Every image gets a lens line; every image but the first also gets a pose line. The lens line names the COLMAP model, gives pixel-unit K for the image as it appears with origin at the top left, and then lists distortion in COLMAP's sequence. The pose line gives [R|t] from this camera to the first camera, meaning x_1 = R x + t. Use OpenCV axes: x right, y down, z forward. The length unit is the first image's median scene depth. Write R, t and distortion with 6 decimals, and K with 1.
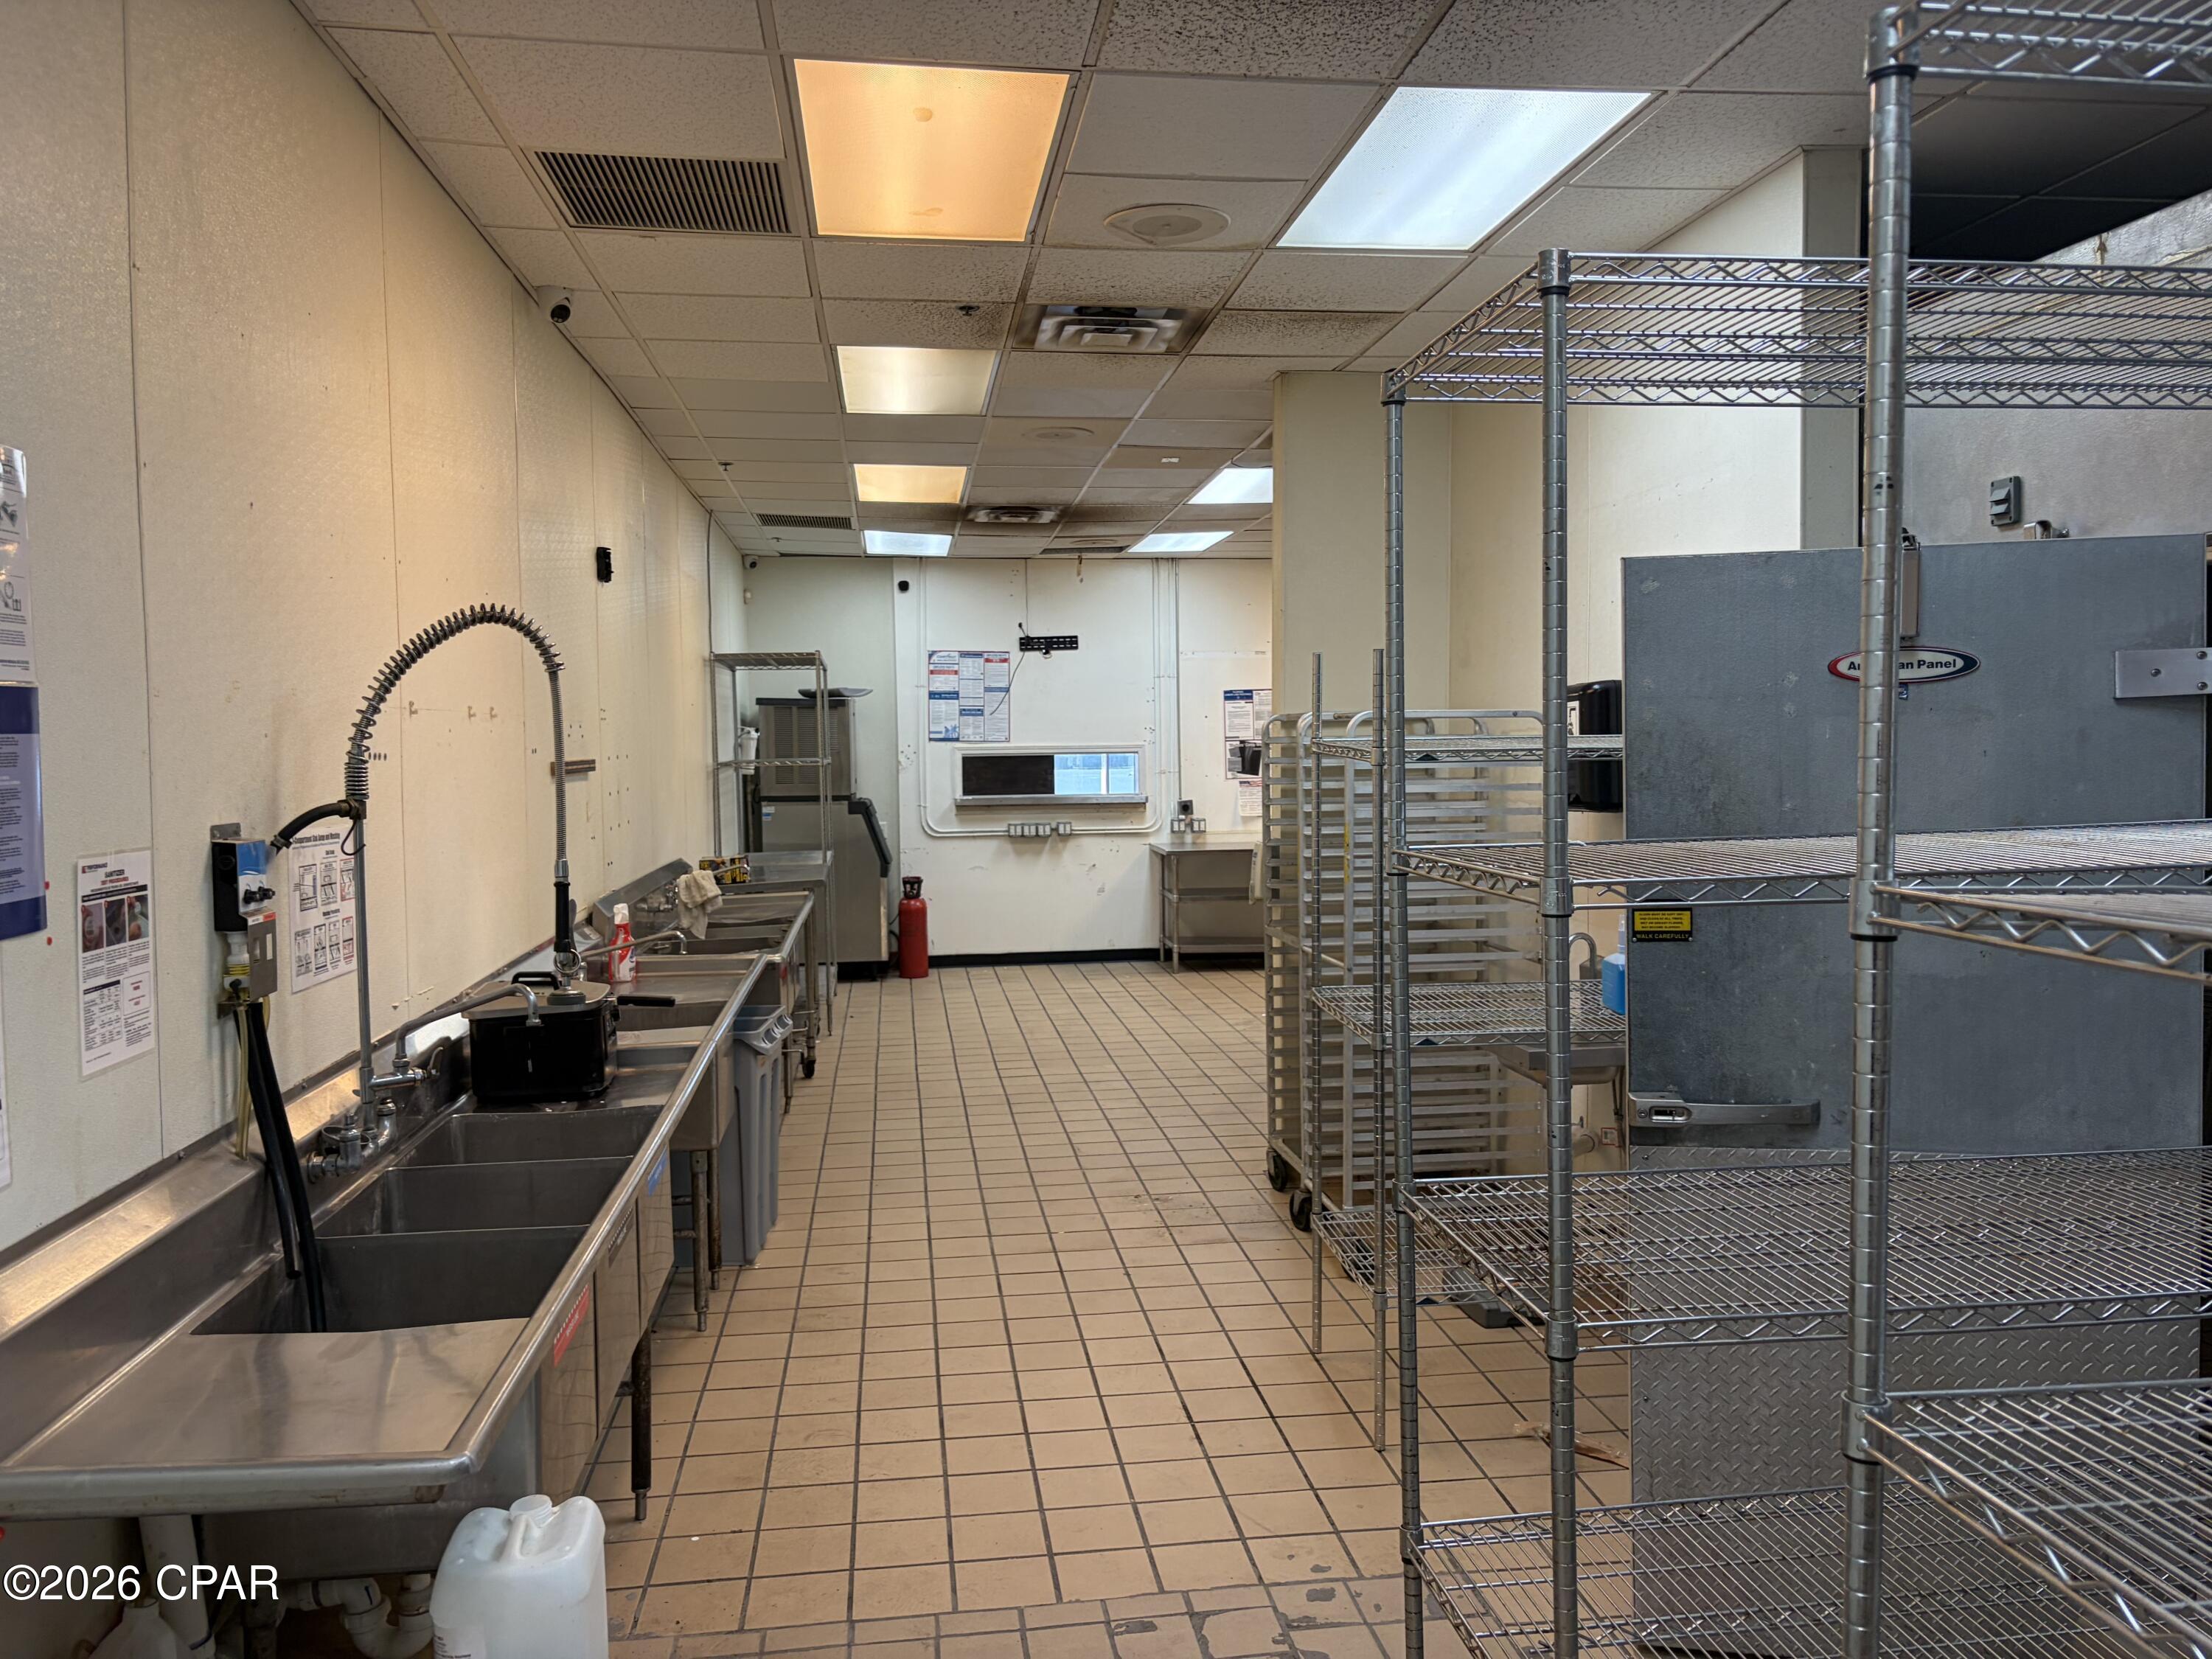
lens RADIAL K [[1684.0, 0, 1108.6], [0, 1684.0, 829.4], [0, 0, 1]] dist [0.014765, -0.002709]
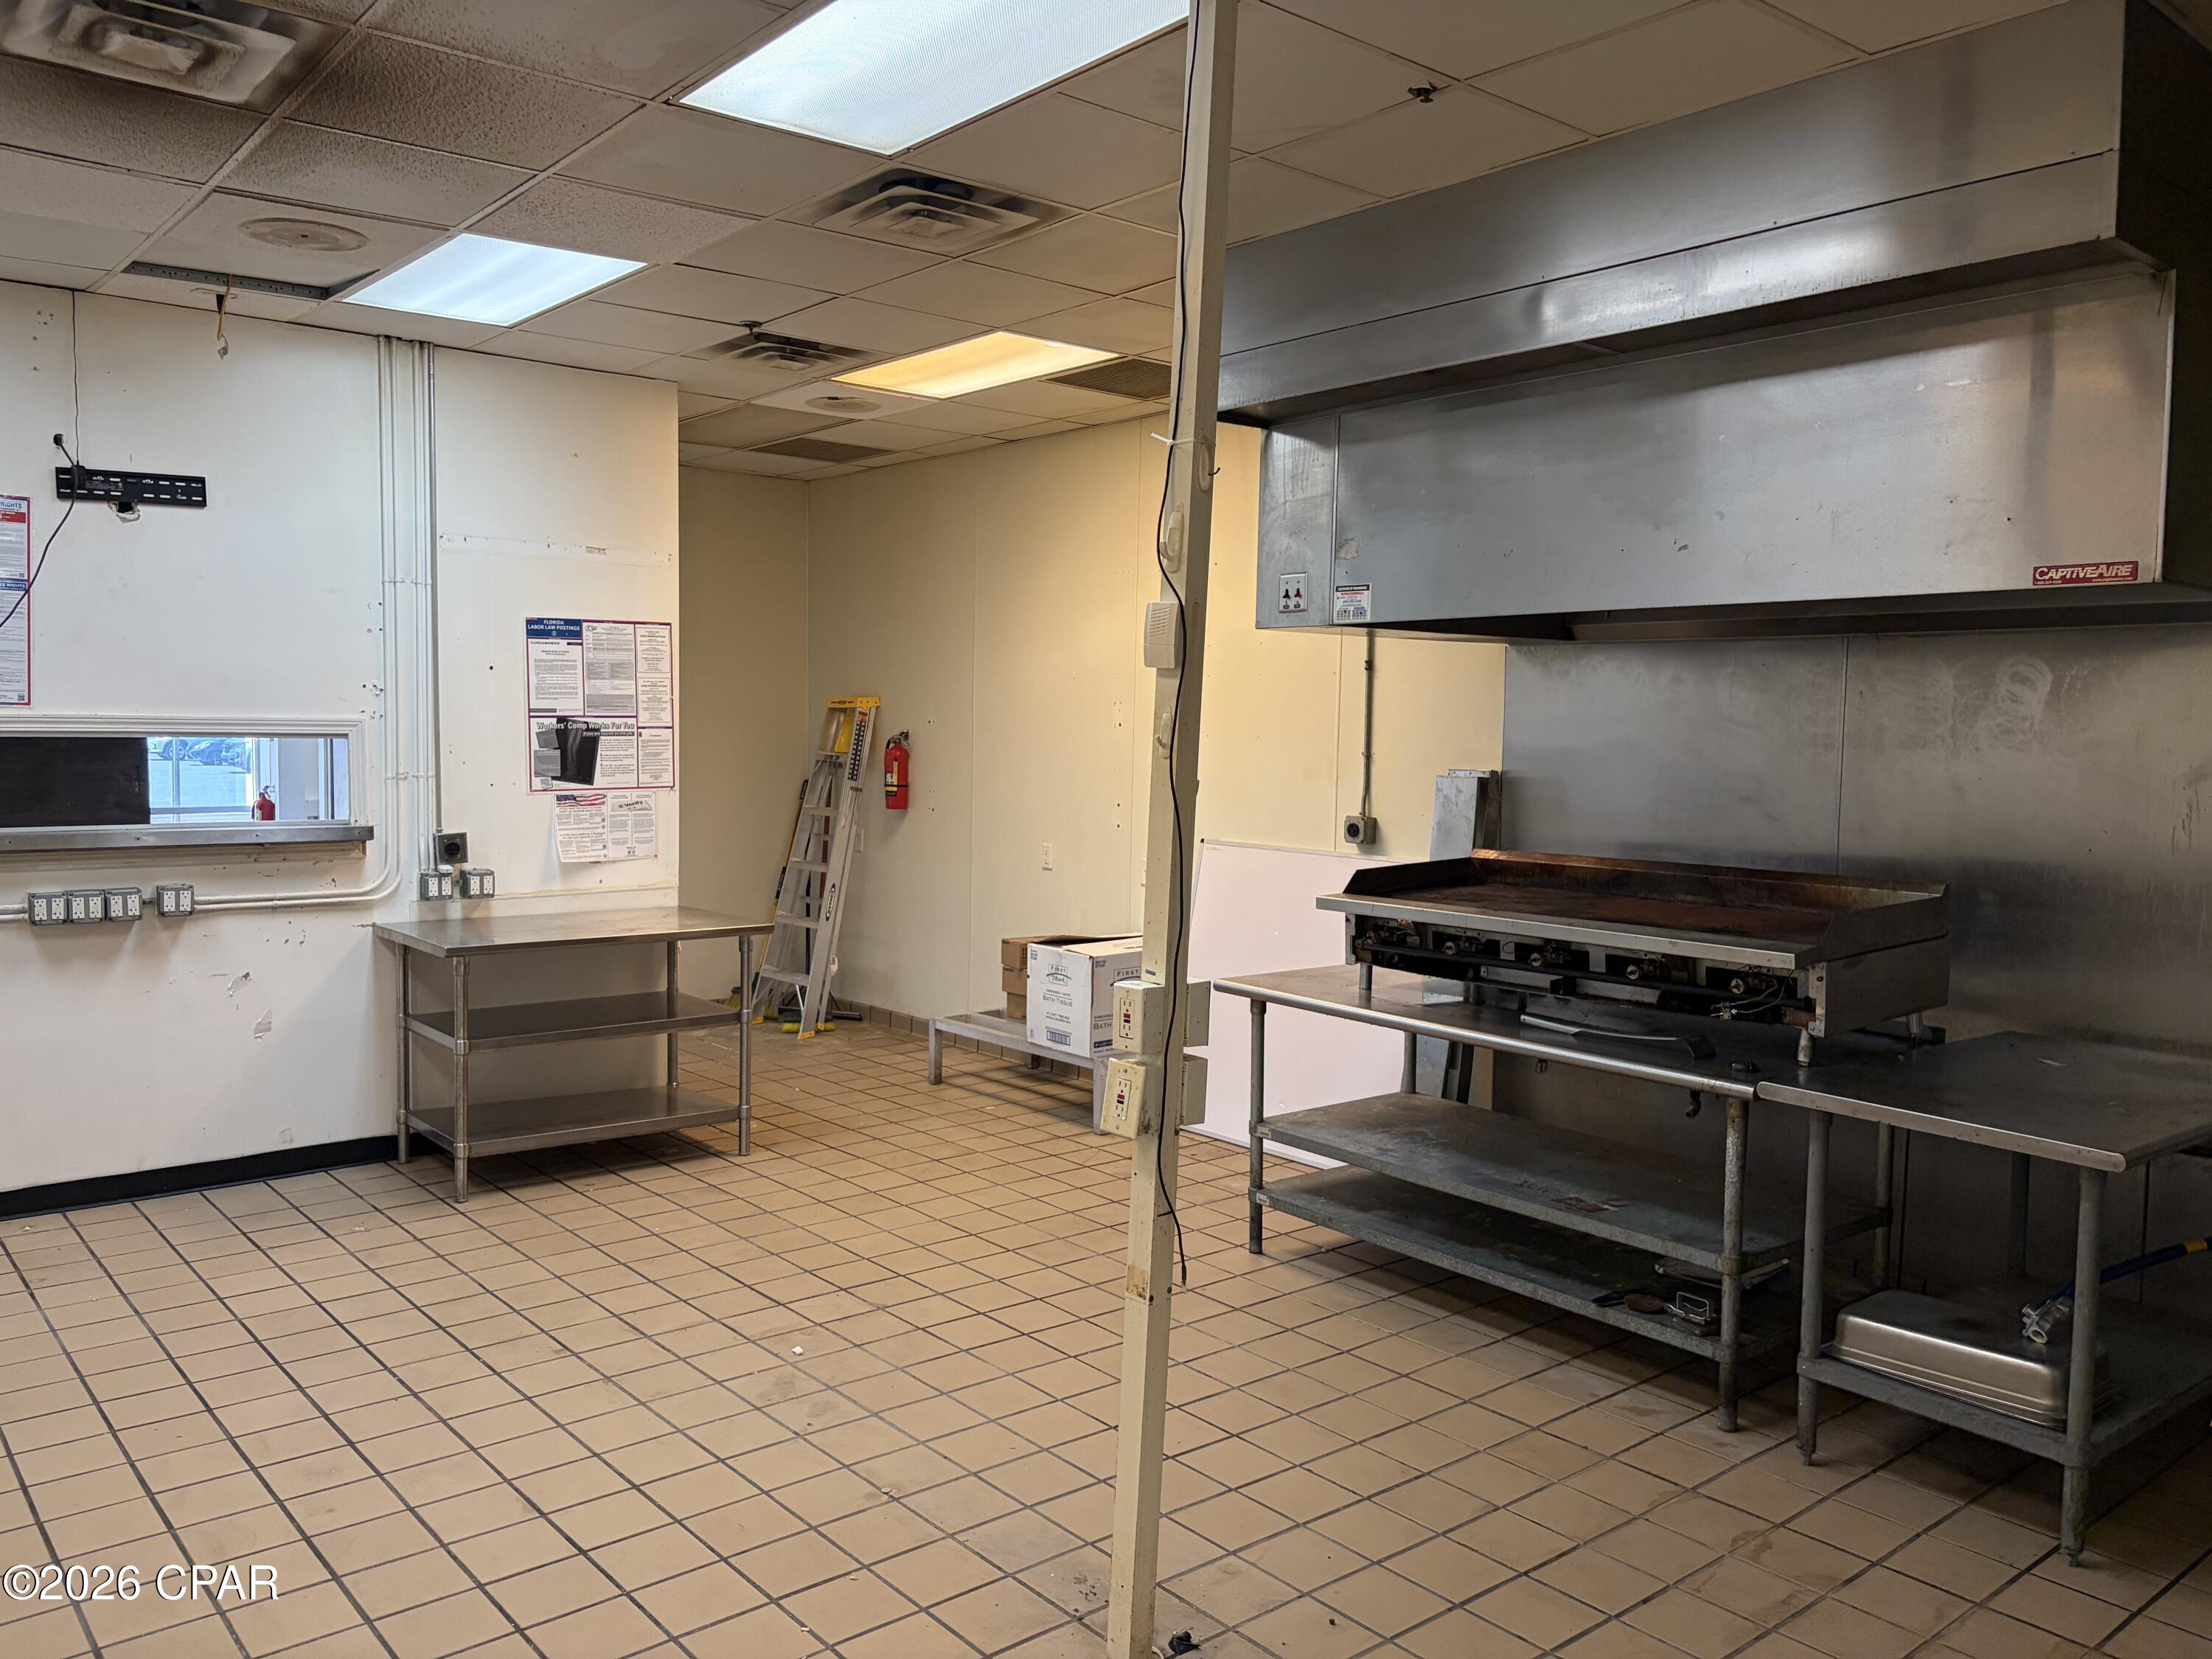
lens RADIAL K [[1684.0, 0, 1114.2], [0, 1684.0, 821.9], [0, 0, 1]] dist [0.014765, -0.002709]
pose [[0.831717, -0.008089, 0.555140, -0.068530], [0.003544, 0.999951, 0.009261, -0.024803], [-0.555188, -0.005735, 0.831705, 0.476645]]
